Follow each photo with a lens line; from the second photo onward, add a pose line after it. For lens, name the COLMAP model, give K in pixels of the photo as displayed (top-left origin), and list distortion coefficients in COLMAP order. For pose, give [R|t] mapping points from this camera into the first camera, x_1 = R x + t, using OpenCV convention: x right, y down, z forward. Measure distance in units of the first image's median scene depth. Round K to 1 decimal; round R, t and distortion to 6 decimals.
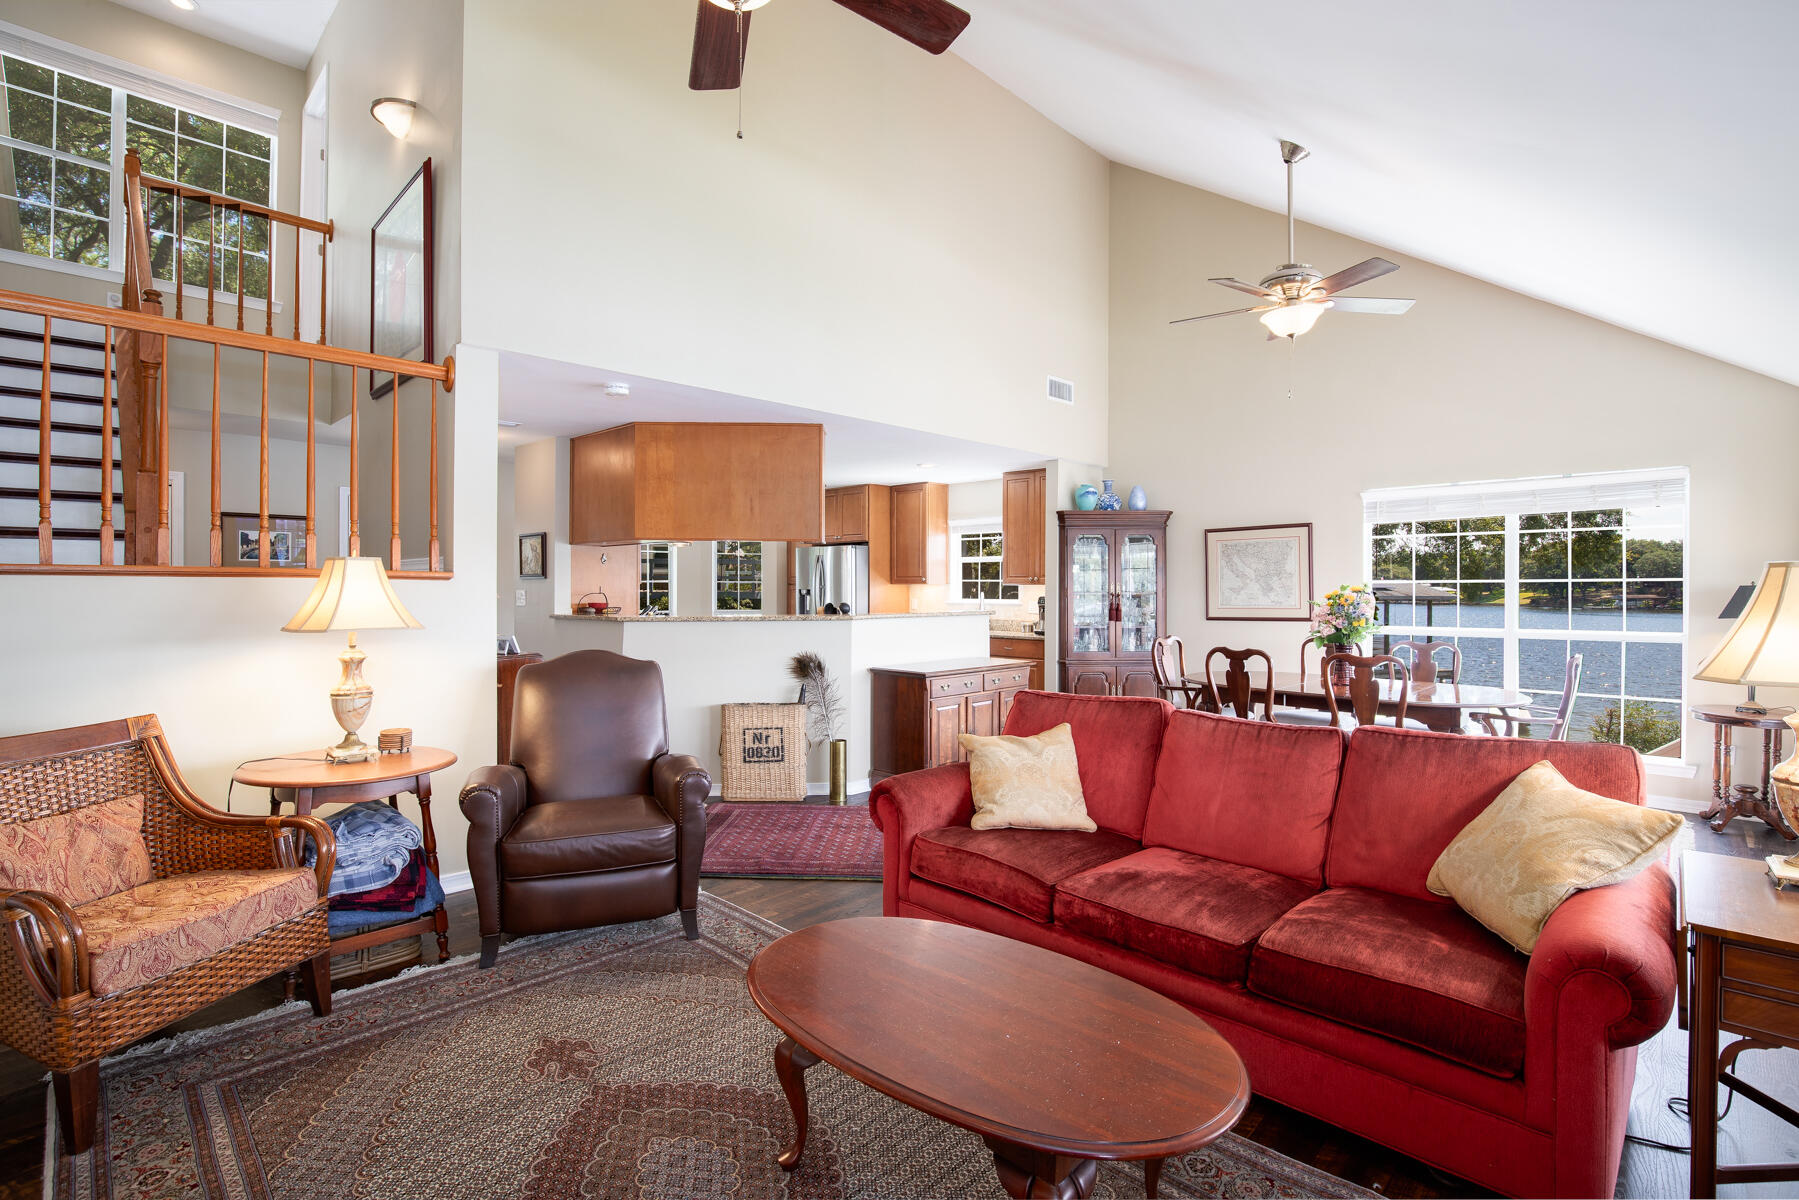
lens RADIAL K [[826.2, 0, 904.6], [0, 826.2, 601.4], [0, 0, 1]] dist [-0.035166, 0.006602]
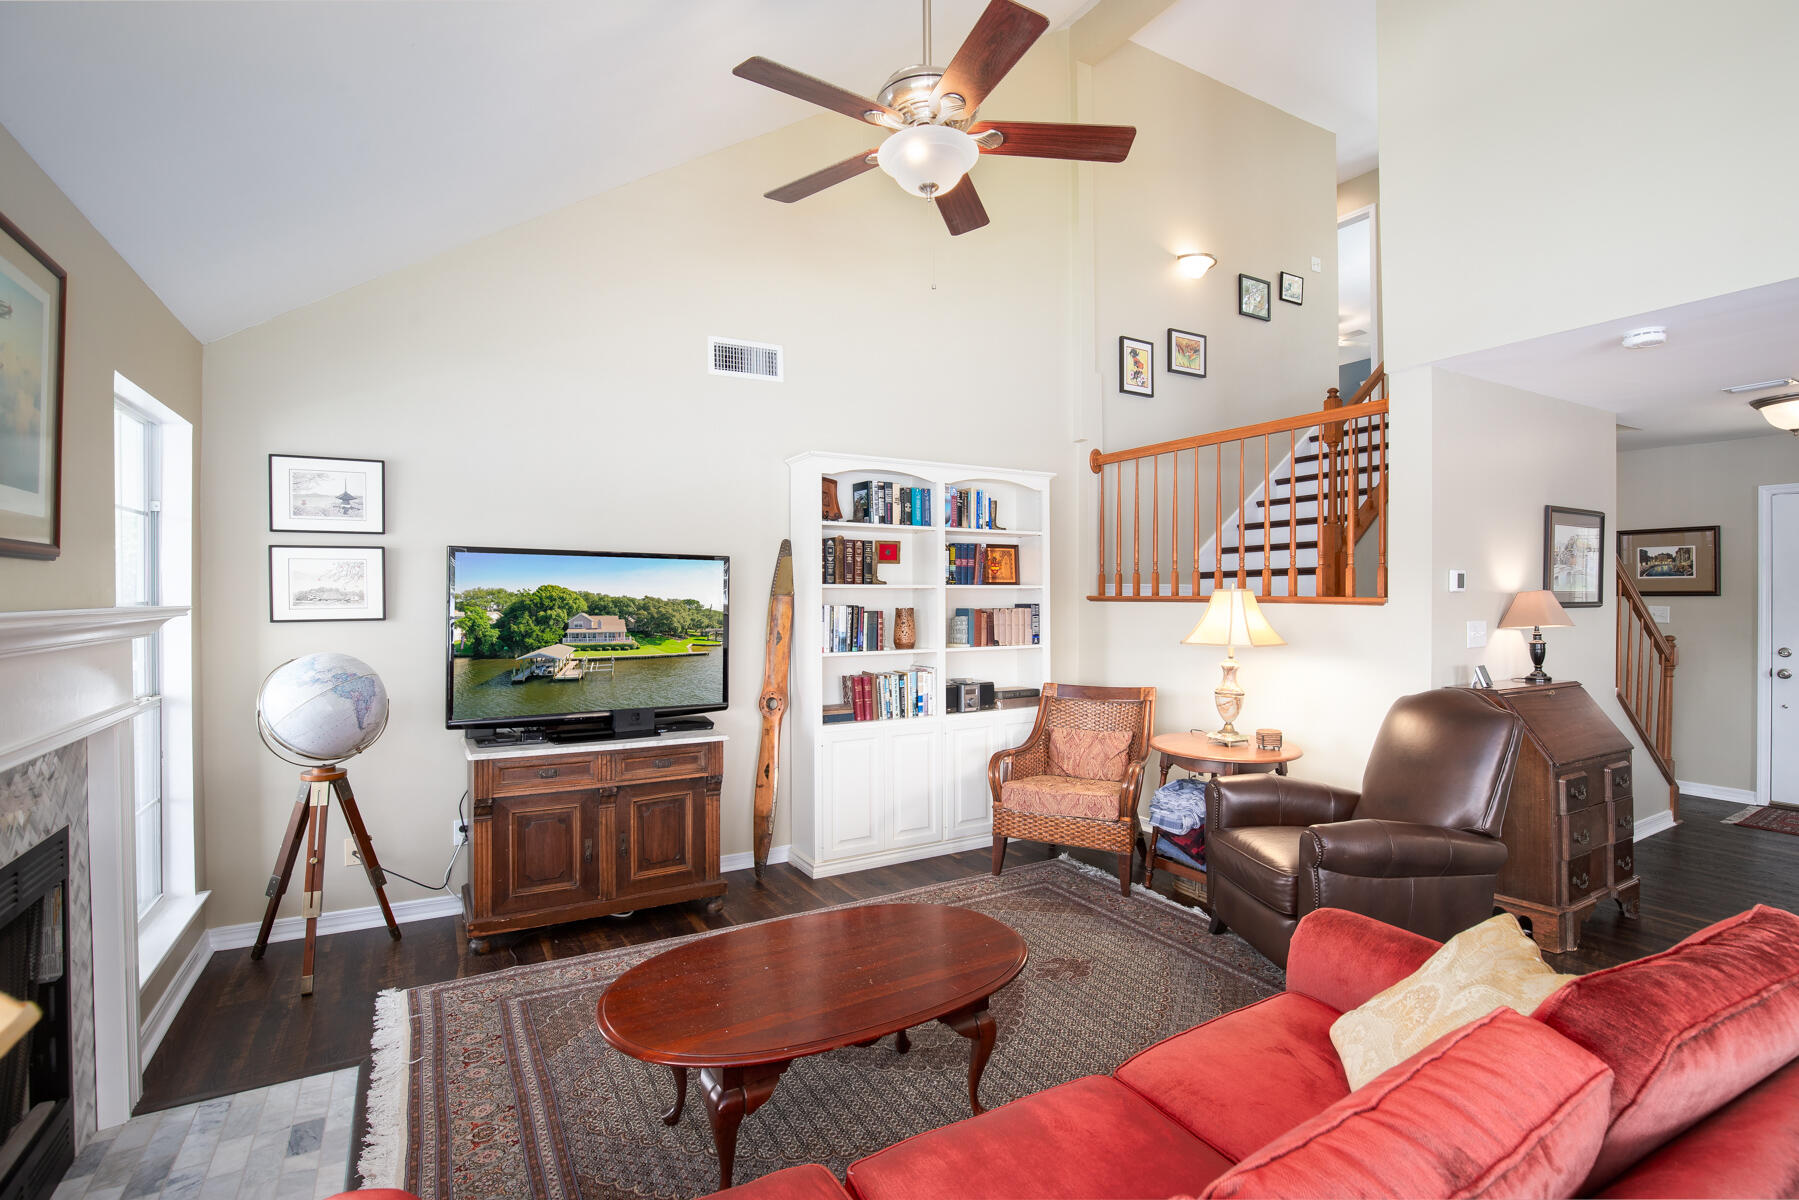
lens RADIAL K [[826.2, 0, 903.0], [0, 826.2, 598.1], [0, 0, 1]] dist [-0.035166, 0.006602]
pose [[-0.269791, 0.000628, -0.962919, 0.607374], [-0.014355, 0.999886, 0.004674, -0.032209], [0.962812, 0.015084, -0.269751, 0.700177]]
